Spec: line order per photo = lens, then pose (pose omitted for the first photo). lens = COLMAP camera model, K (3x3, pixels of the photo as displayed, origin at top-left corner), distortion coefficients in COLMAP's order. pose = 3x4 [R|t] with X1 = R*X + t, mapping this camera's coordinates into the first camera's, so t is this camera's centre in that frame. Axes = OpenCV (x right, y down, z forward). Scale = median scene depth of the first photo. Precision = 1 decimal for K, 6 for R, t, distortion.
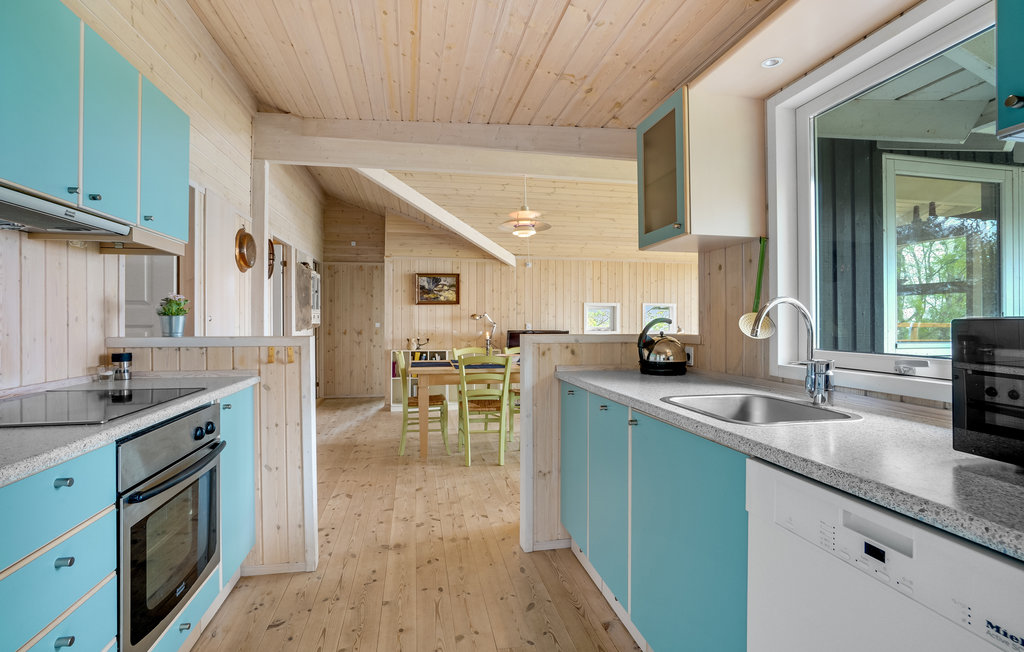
lens RADIAL K [[476.7, 0, 511.9], [0, 476.7, 317.7], [0, 0, 1]] dist [-0.050349, 0.025309]
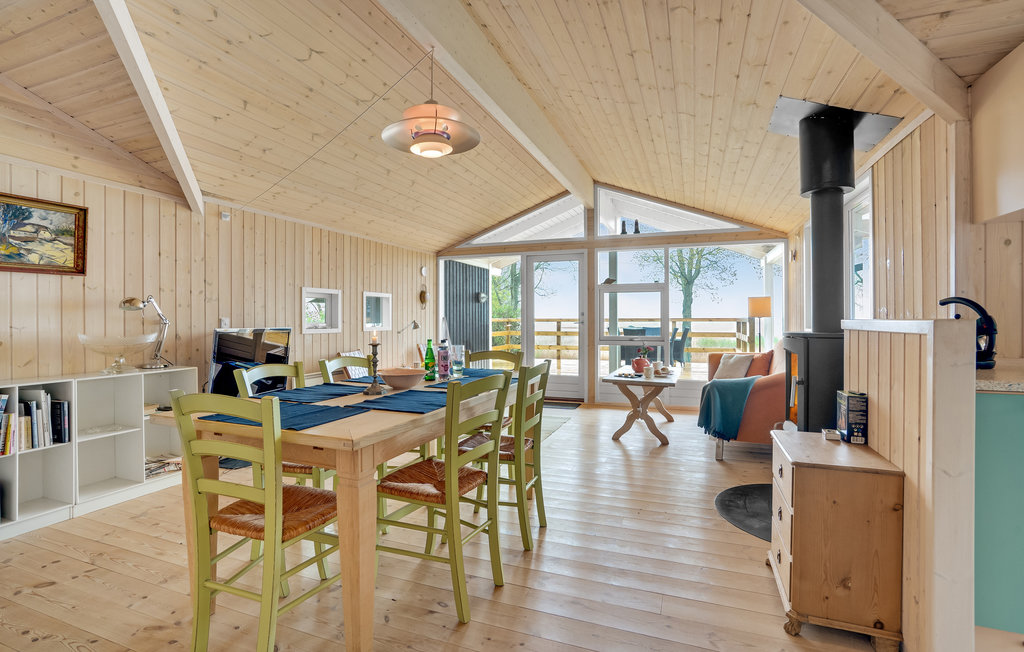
lens RADIAL K [[476.7, 0, 511.9], [0, 476.7, 317.7], [0, 0, 1]] dist [-0.050349, 0.025309]
pose [[0.536468, -0.000320, 0.843921, -0.265369], [0.001298, 0.999999, -0.000446, 0.012572], [-0.843920, 0.001334, 0.536468, 0.420769]]
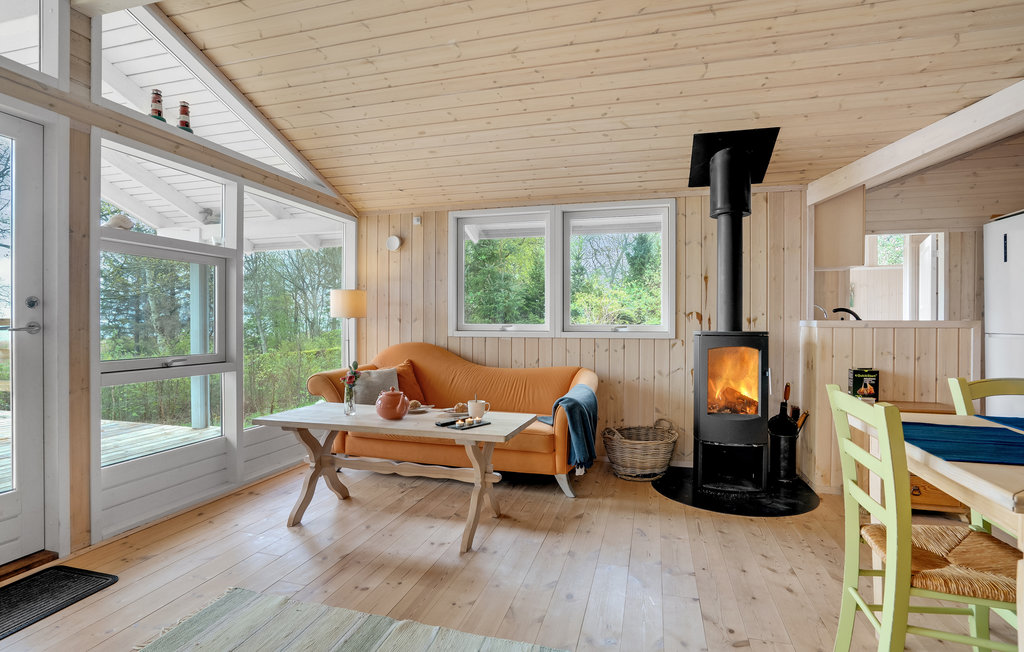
lens RADIAL K [[499.5, 0, 512.0], [0, 499.5, 326.0], [0, 0, 1]] dist [-0.050906, 0.022381]
pose [[-0.888306, -0.005576, 0.459218, 0.182299], [-0.003577, 0.999980, 0.005224, 0.018864], [-0.459238, 0.002998, -0.888308, 0.962353]]
